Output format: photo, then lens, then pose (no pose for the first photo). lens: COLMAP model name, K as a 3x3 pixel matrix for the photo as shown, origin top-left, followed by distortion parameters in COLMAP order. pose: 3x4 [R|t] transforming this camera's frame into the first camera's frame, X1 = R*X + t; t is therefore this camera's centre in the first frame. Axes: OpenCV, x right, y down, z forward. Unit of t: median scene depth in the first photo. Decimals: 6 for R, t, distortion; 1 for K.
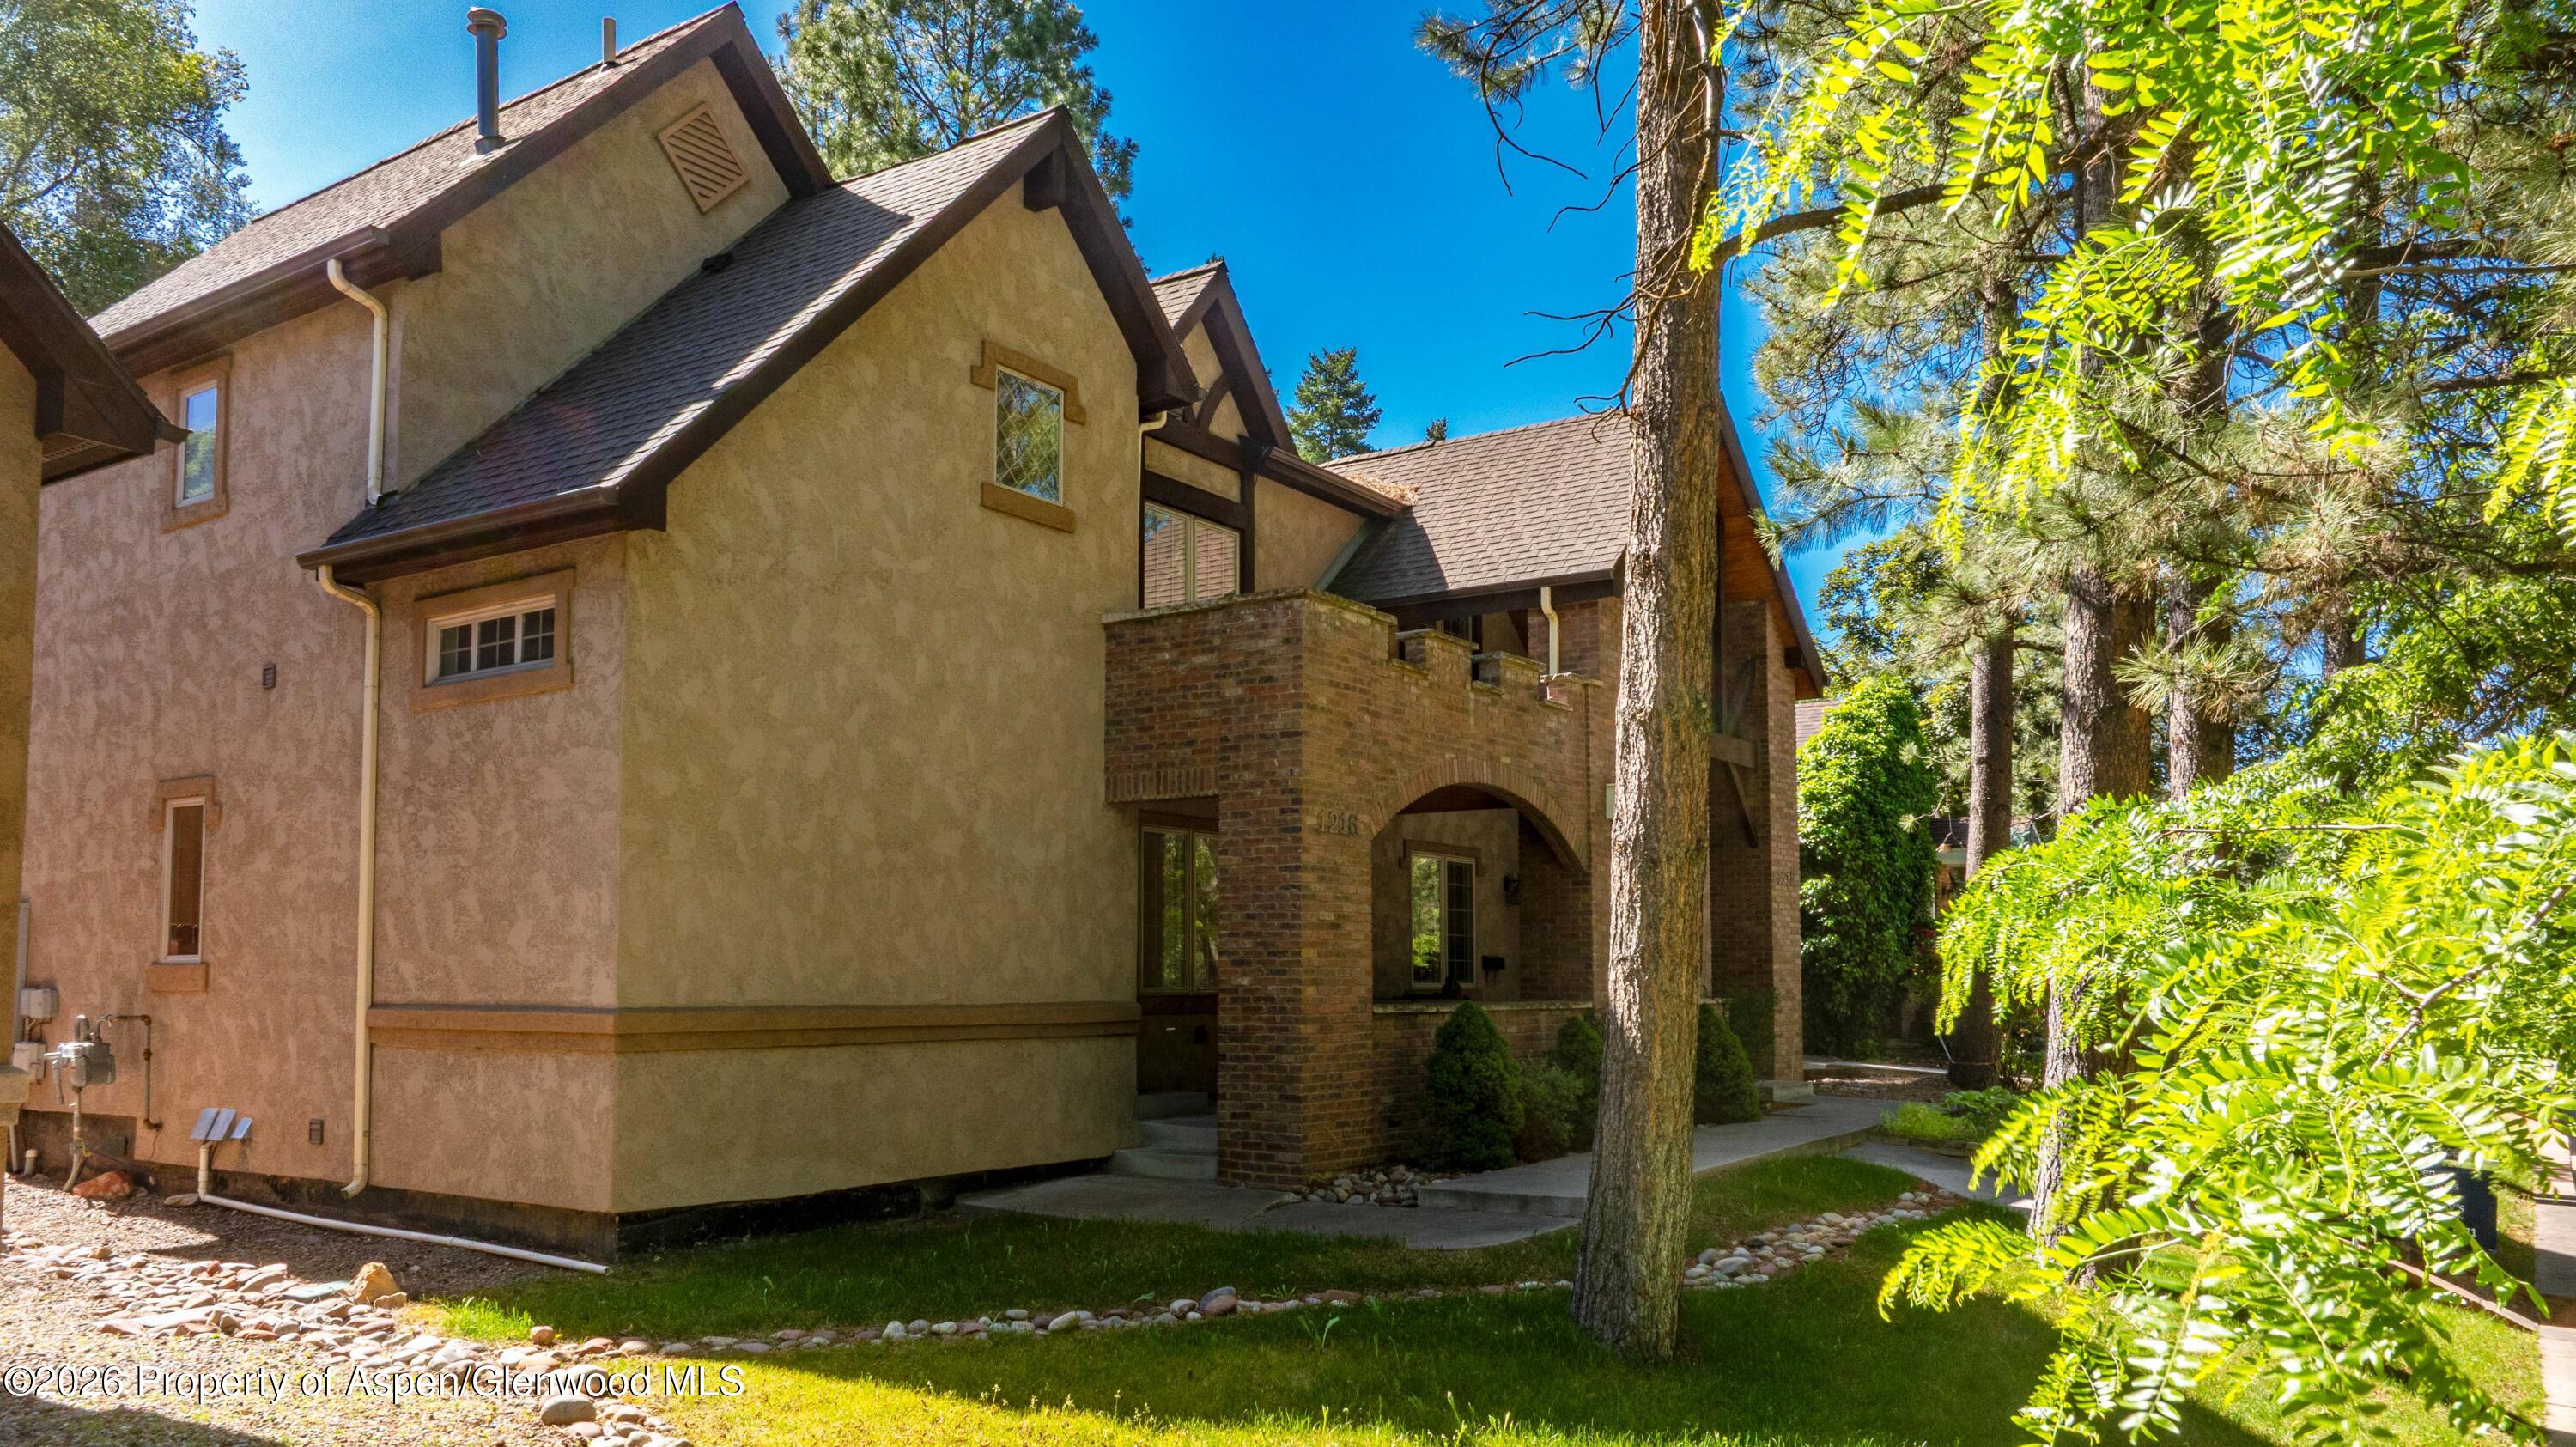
lens RADIAL K [[1786.8, 0, 1288.0], [0, 1786.8, 723.5], [0, 0, 1]] dist [0.004893, 0.000586]
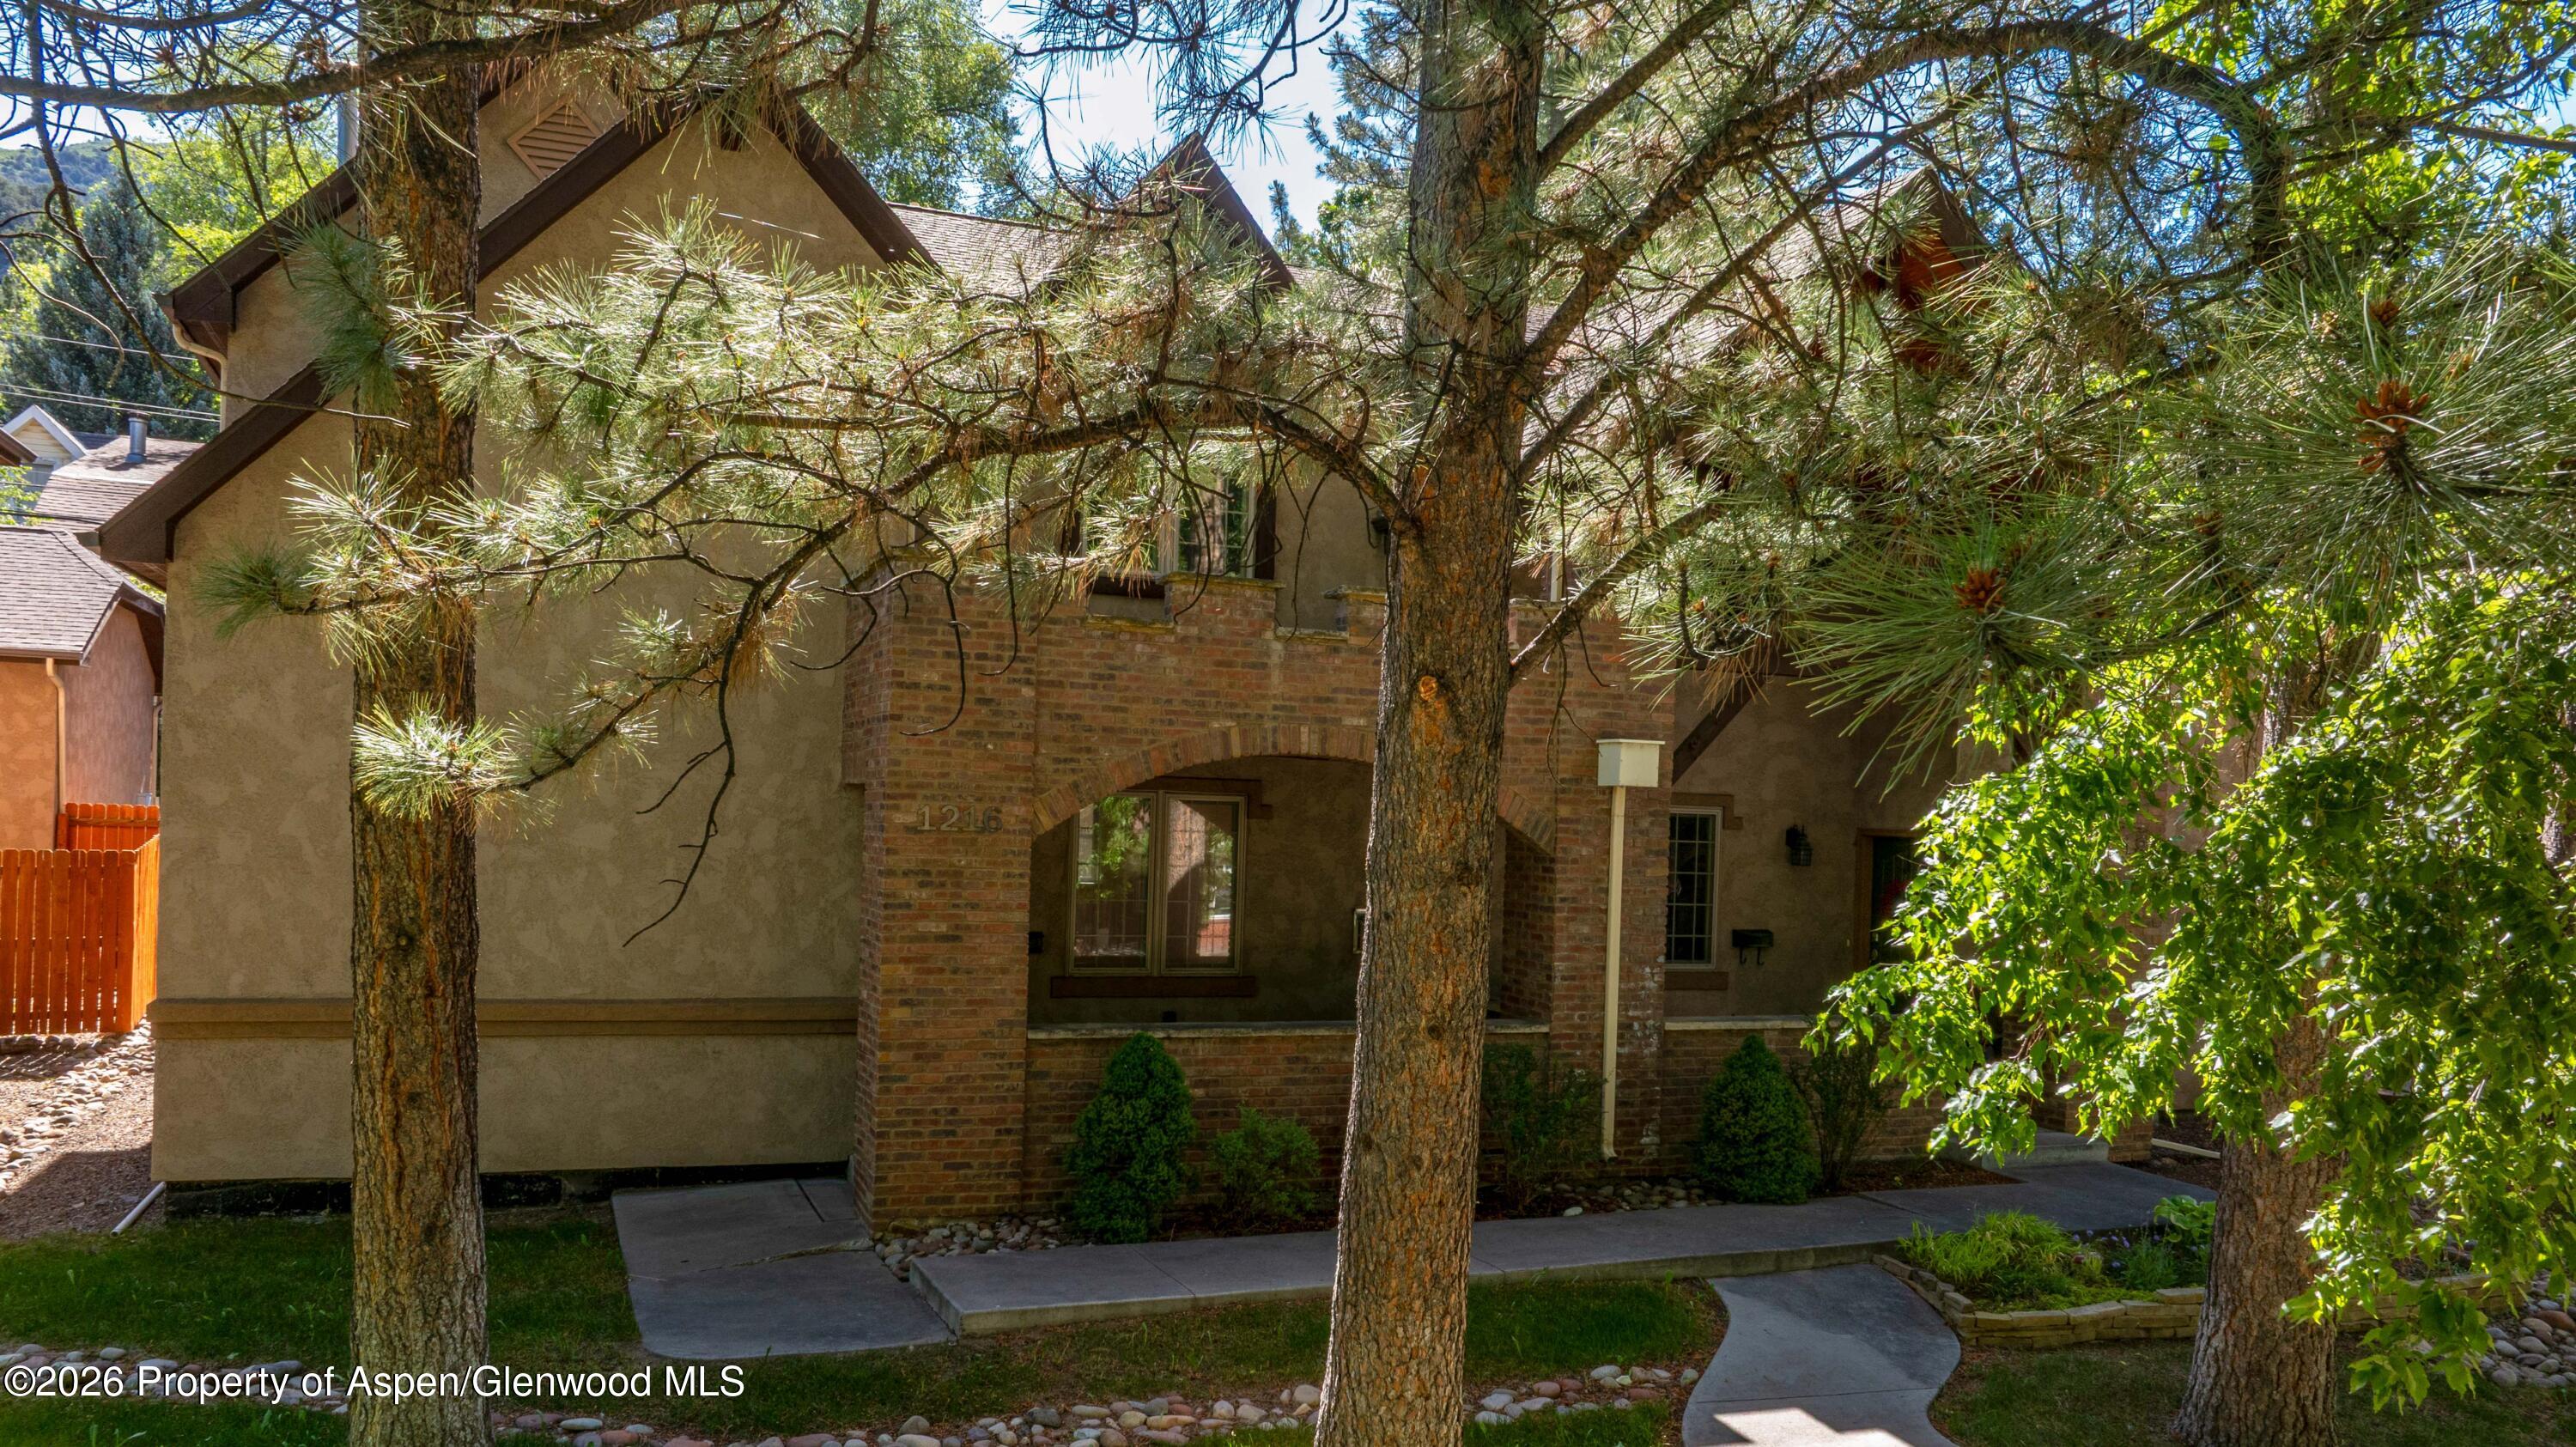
lens RADIAL K [[1837.6, 0, 1288.0], [0, 1837.6, 723.5], [0, 0, 1]] dist [-0.012311, -0.002462]
pose [[0.829814, -0.002822, -0.558033, 0.642579], [0.048121, 0.996624, 0.066517, -0.040231], [0.555962, -0.082050, 0.827148, 0.358203]]
